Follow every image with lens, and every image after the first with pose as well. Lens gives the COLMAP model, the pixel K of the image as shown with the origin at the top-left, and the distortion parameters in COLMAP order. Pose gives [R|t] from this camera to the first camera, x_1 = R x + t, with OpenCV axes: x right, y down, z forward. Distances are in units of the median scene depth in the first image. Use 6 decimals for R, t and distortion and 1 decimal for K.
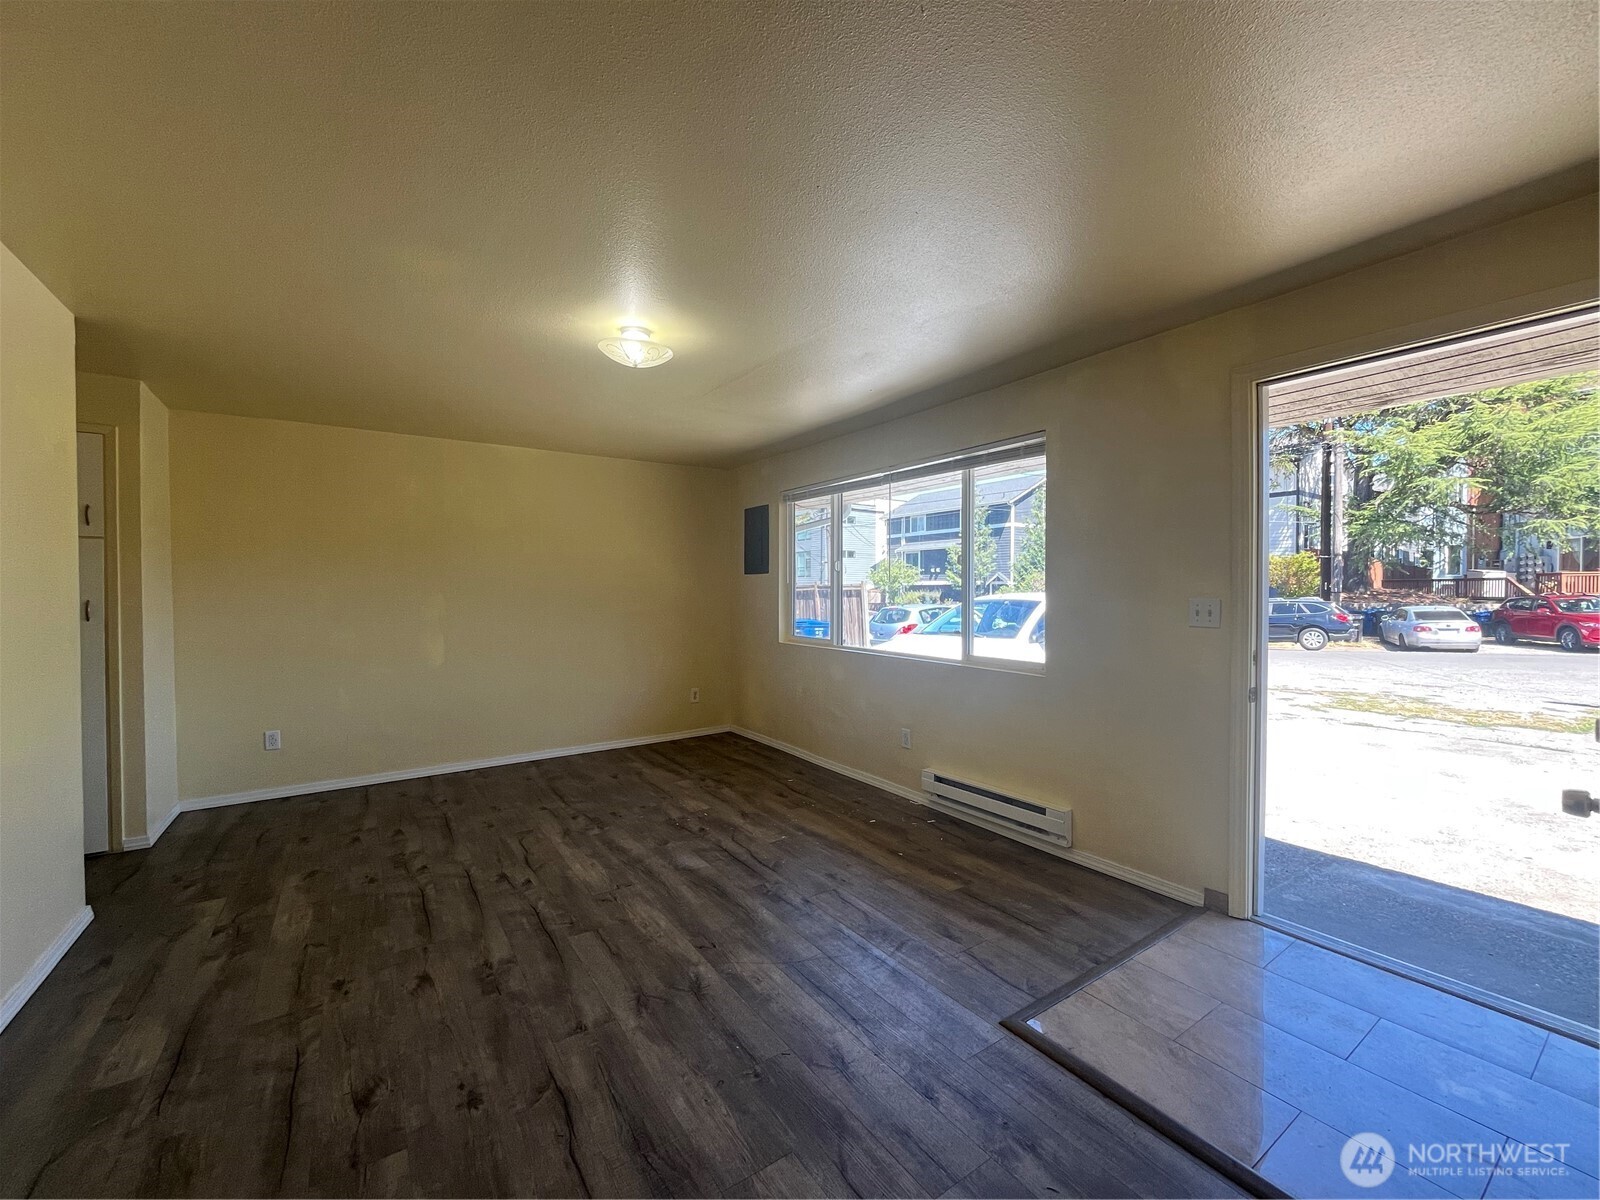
lens RADIAL K [[650.1, 0, 800.0], [0, 650.1, 600.0], [0, 0, 1]] dist [-0.001520, -0.000446]
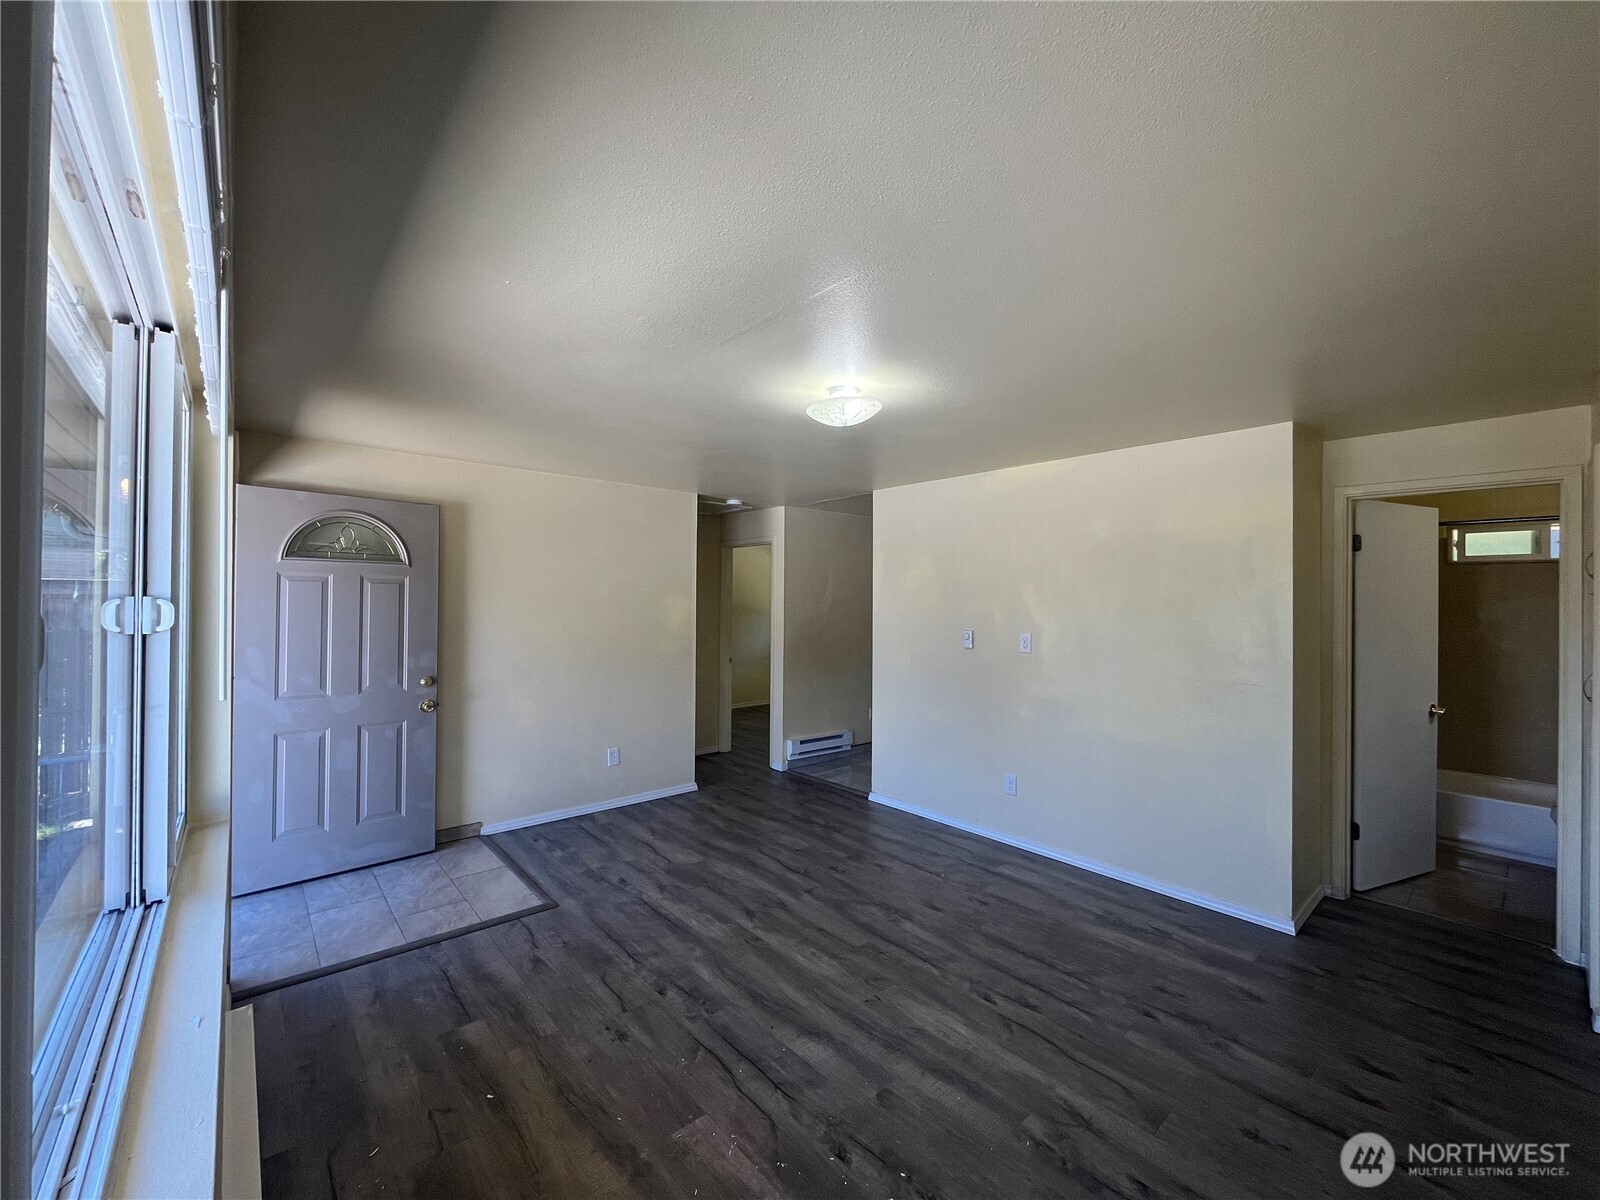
lens RADIAL K [[650.1, 0, 800.0], [0, 650.1, 600.0], [0, 0, 1]] dist [-0.001520, -0.000446]
pose [[-0.993089, -0.006317, -0.117197, -0.075350], [-0.007540, 0.999922, 0.009989, -0.106743], [0.117124, 0.010804, -0.993059, 1.964762]]
